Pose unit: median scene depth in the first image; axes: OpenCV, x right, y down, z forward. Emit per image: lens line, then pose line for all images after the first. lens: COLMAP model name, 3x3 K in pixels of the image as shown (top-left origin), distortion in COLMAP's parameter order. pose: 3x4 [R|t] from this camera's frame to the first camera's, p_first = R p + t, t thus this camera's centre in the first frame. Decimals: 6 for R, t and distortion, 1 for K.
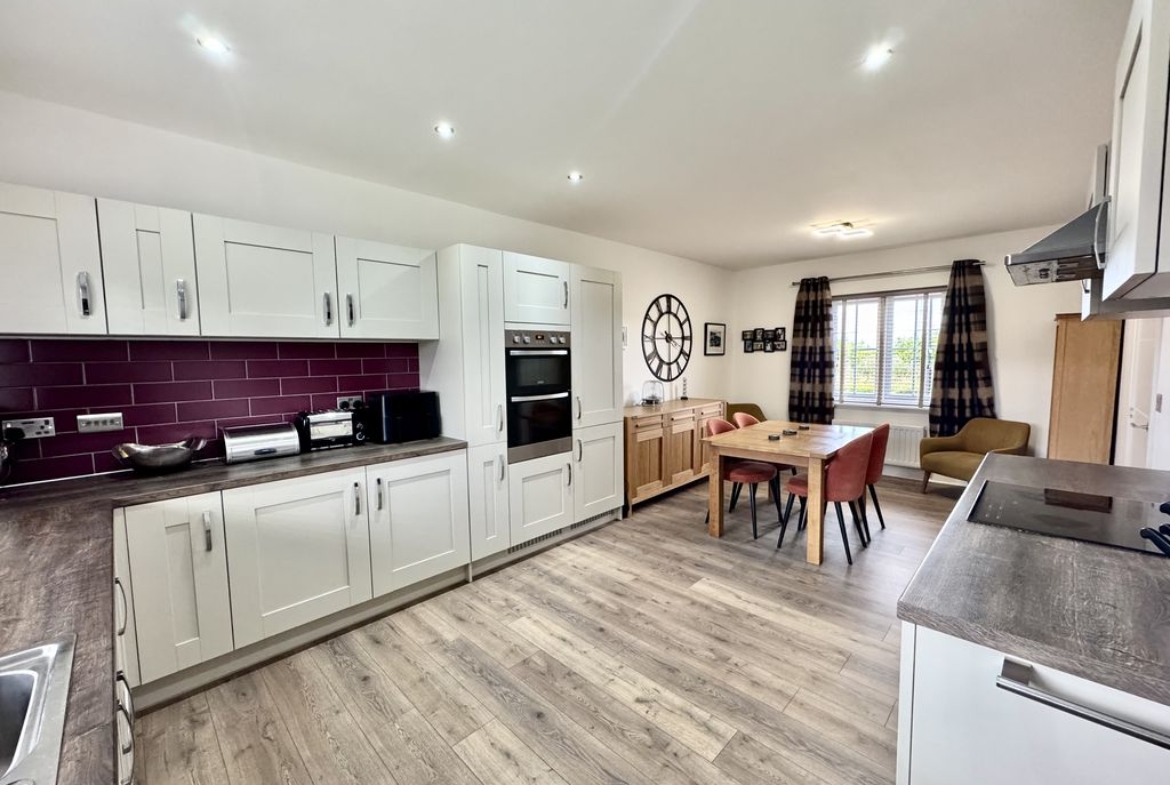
lens RADIAL K [[465.9, 0, 582.4], [0, 465.9, 390.2], [0, 0, 1]] dist [-0.000794, -0.000132]
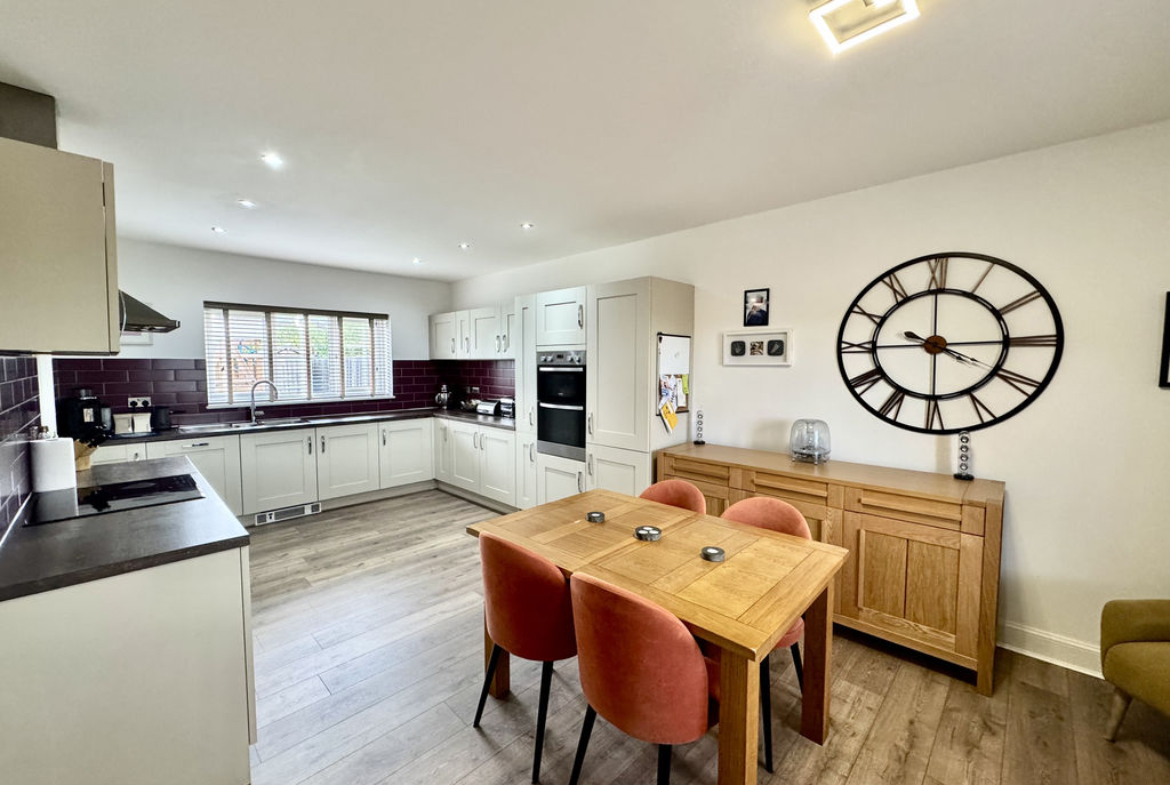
lens RADIAL K [[465.9, 0, 582.4], [0, 465.9, 390.2], [0, 0, 1]] dist [-0.000794, -0.000132]
pose [[0.007082, 0.081143, -0.996677, 1.039425], [-0.071730, 0.994176, 0.080429, -0.120343], [0.997399, 0.070922, 0.012862, 0.984843]]
